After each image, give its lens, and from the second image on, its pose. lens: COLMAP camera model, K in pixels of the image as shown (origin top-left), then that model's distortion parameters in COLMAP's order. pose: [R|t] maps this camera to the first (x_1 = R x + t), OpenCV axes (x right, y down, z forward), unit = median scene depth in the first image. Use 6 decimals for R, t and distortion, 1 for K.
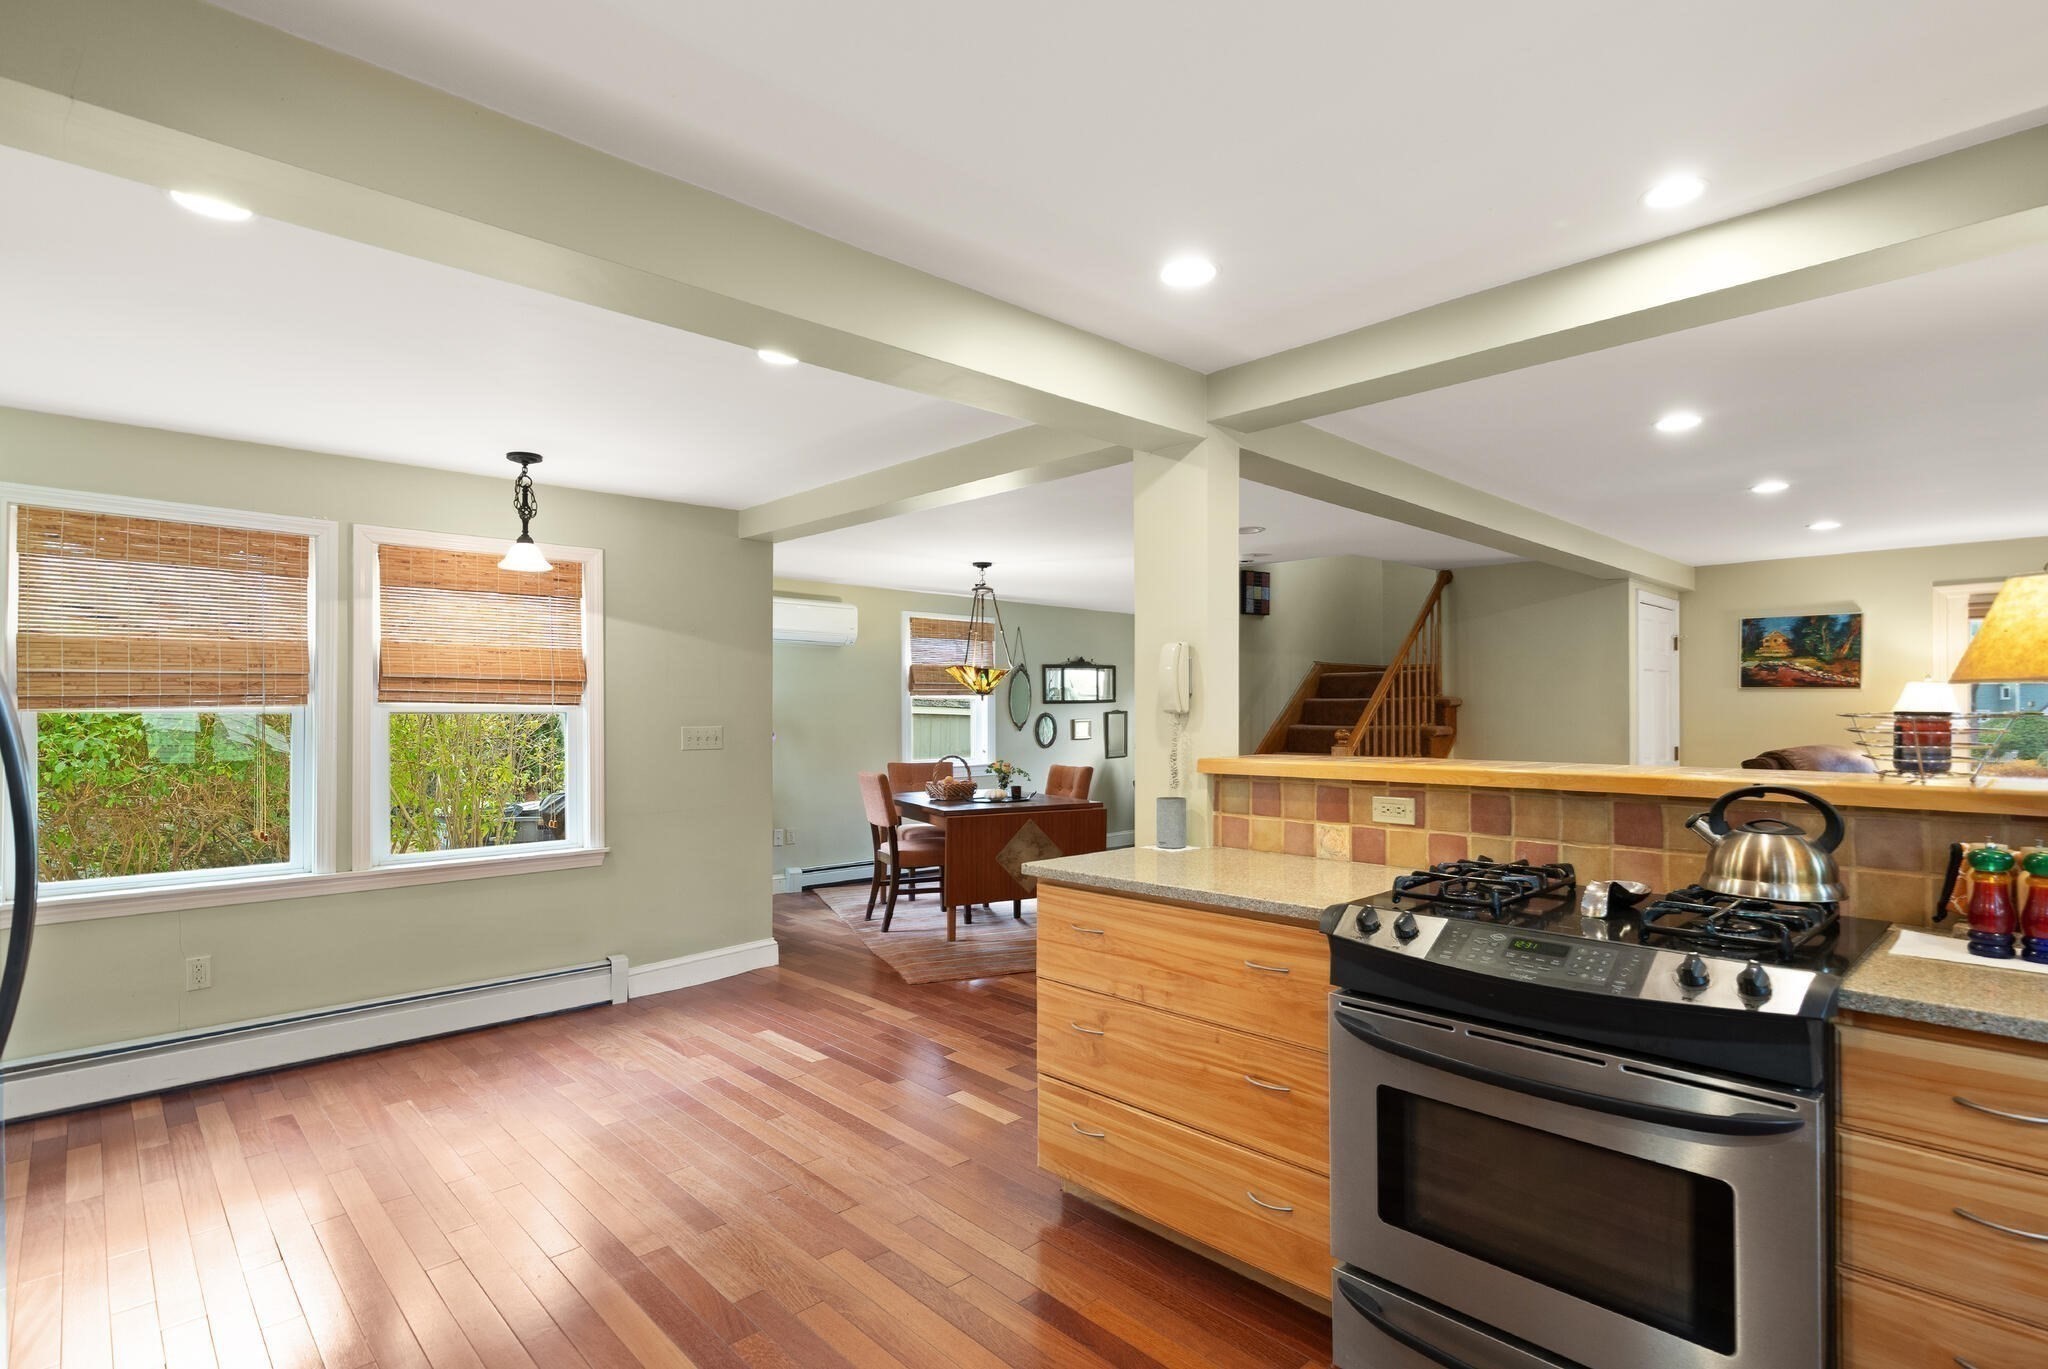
lens RADIAL K [[998.7, 0, 1026.0], [0, 998.7, 706.6], [0, 0, 1]] dist [0.003329, 0.000248]
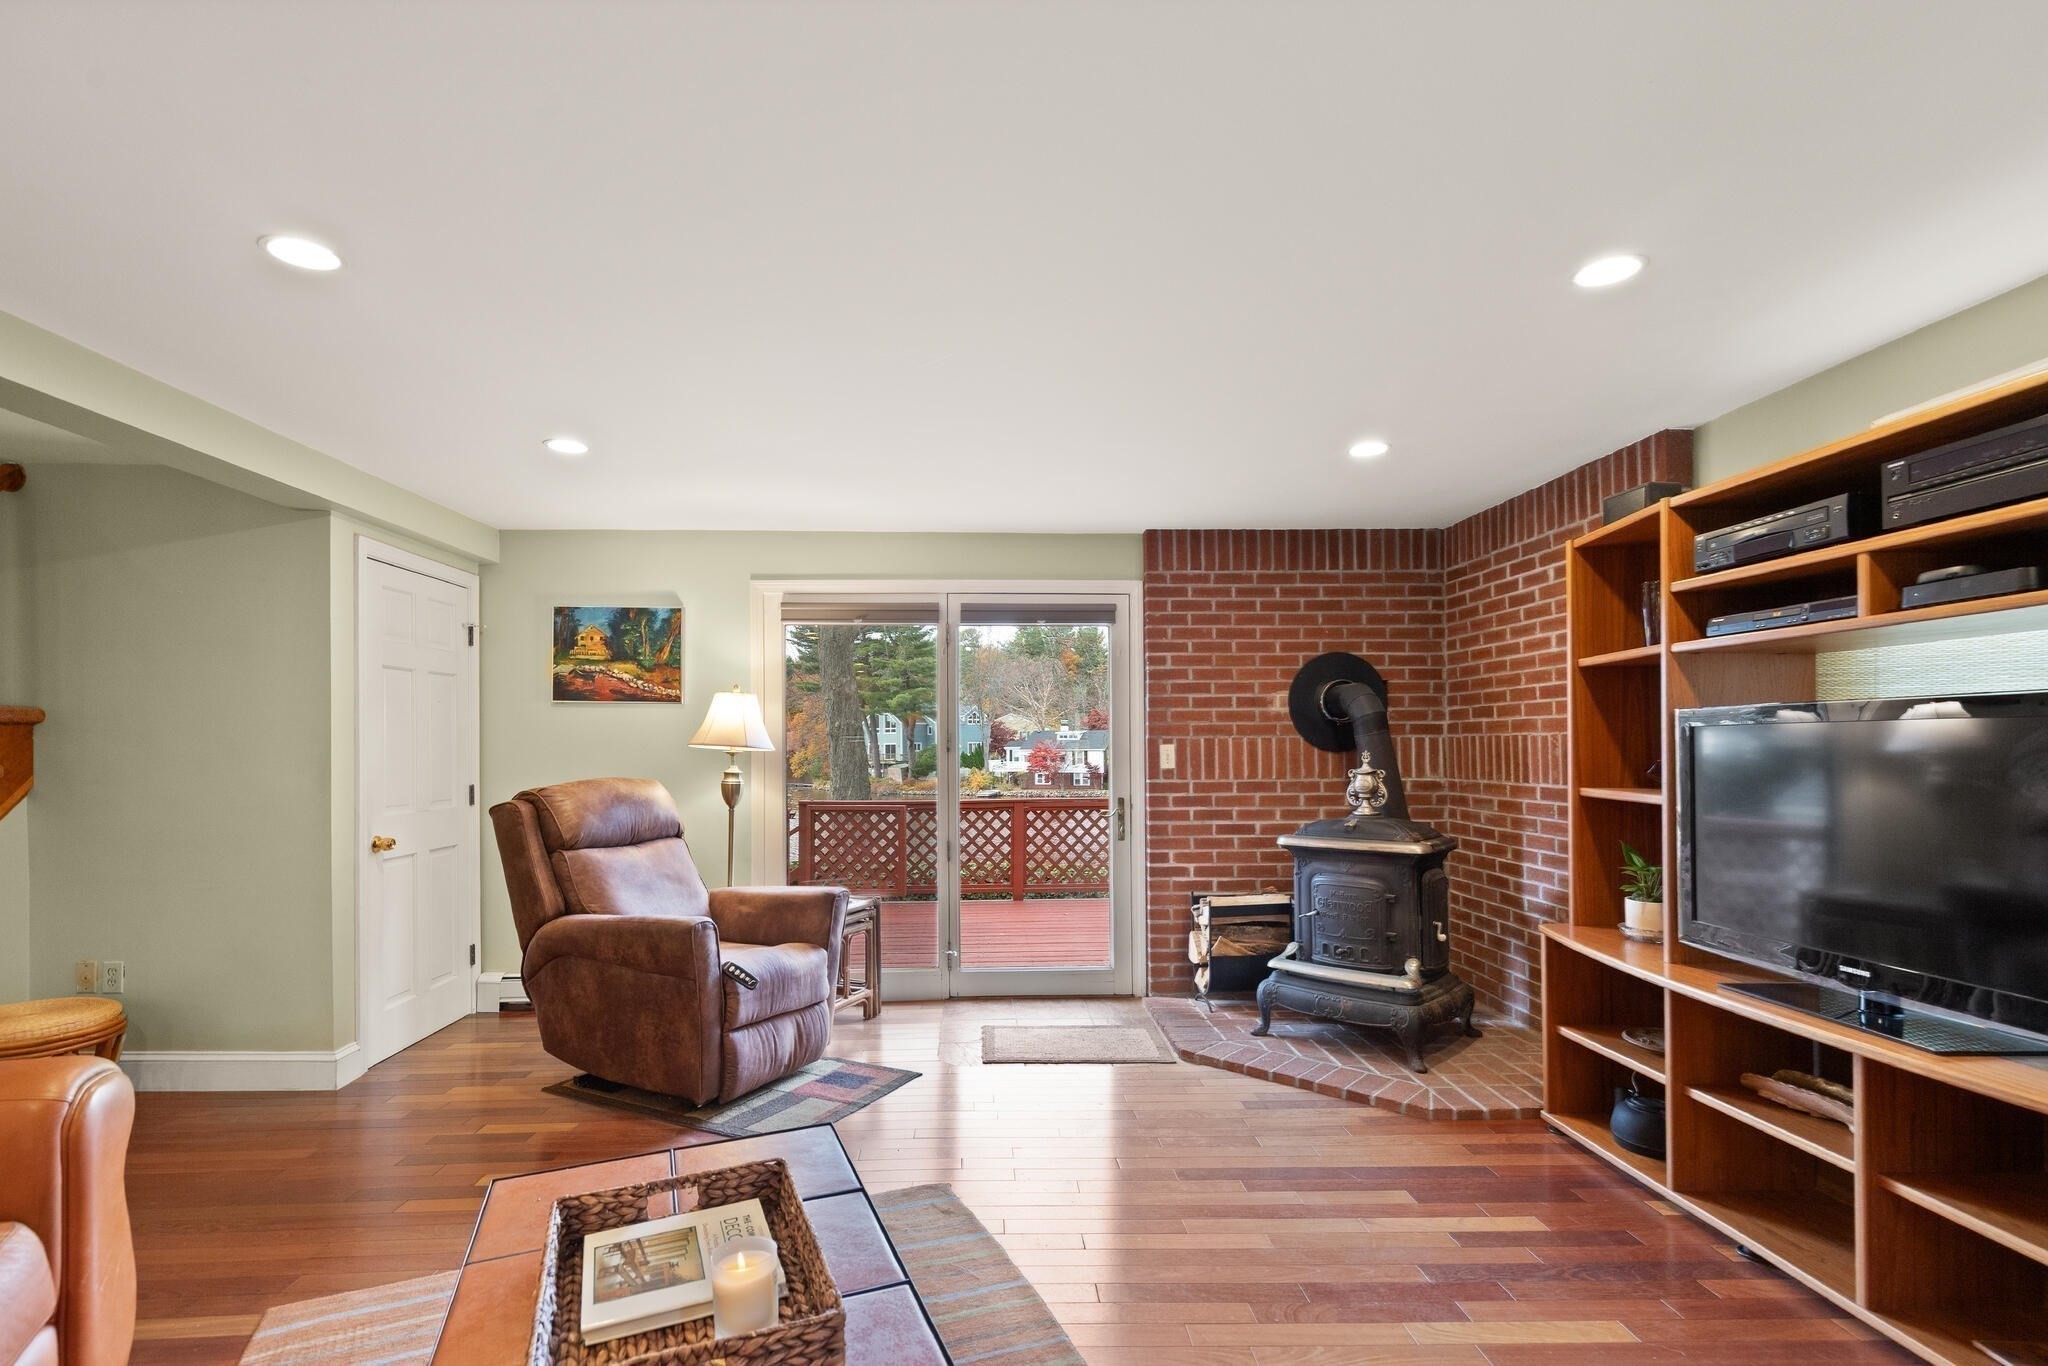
lens RADIAL K [[964.1, 0, 998.6], [0, 964.1, 729.2], [0, 0, 1]] dist [0.010334, 0.000002]
pose [[0.665598, 0.007510, 0.746273, 0.433604], [0.001851, 0.999930, -0.011714, 0.011229], [-0.746308, 0.009178, 0.665537, 0.310096]]
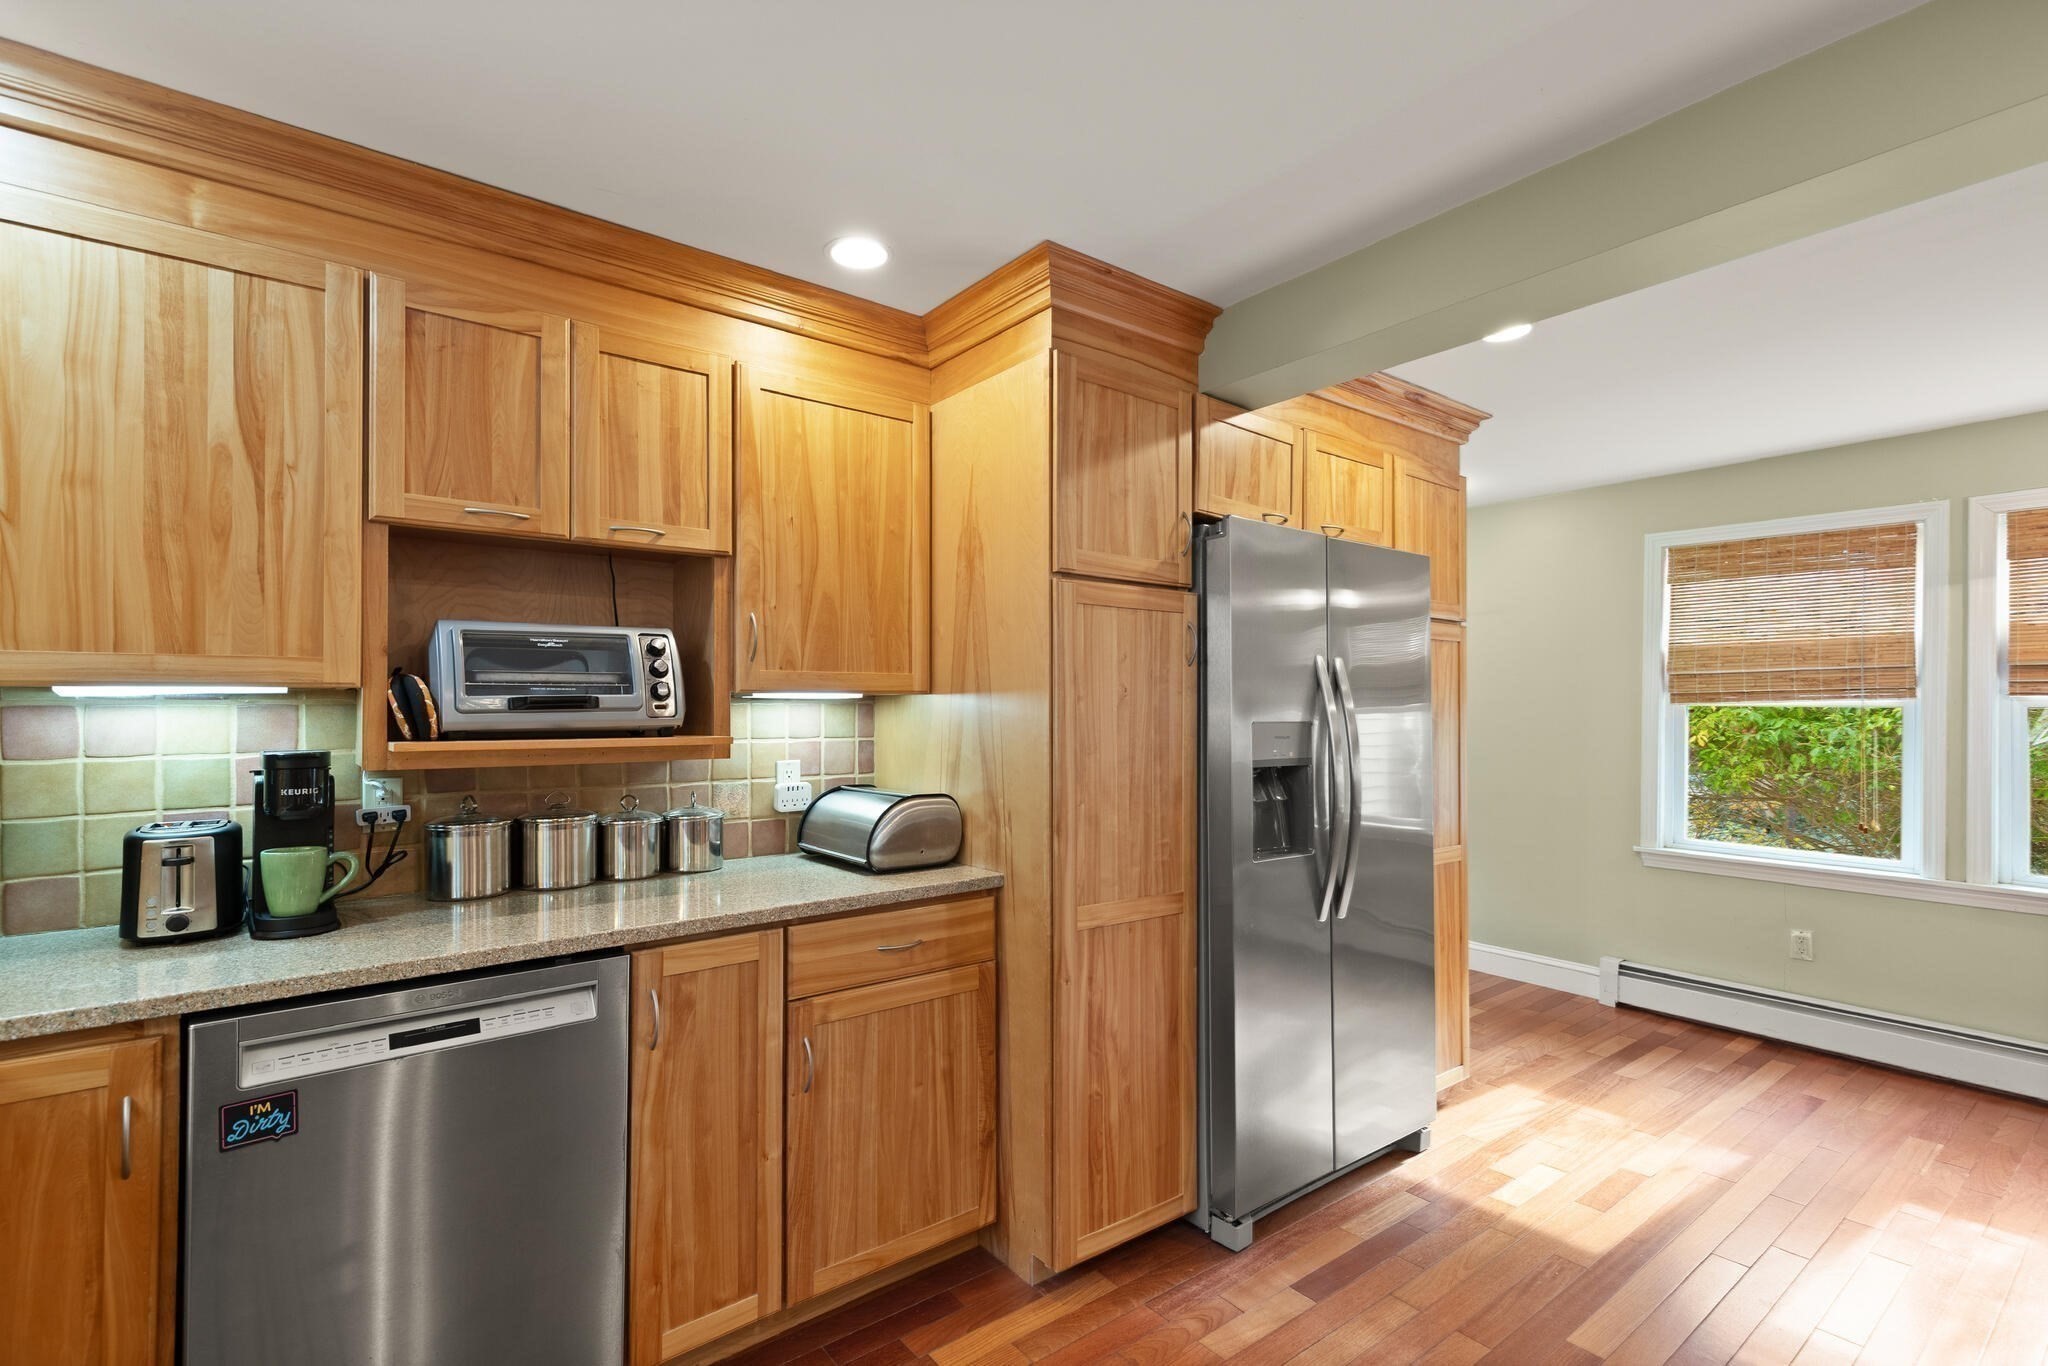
lens RADIAL K [[917.6, 0, 1023.1], [0, 917.6, 696.2], [0, 0, 1]] dist [0.002334, 0.000051]
pose [[-0.099997, -0.006861, -0.994964, 0.158061], [0.001253, 0.999975, -0.007022, 0.000759], [0.994987, -0.001949, -0.099986, 0.156931]]
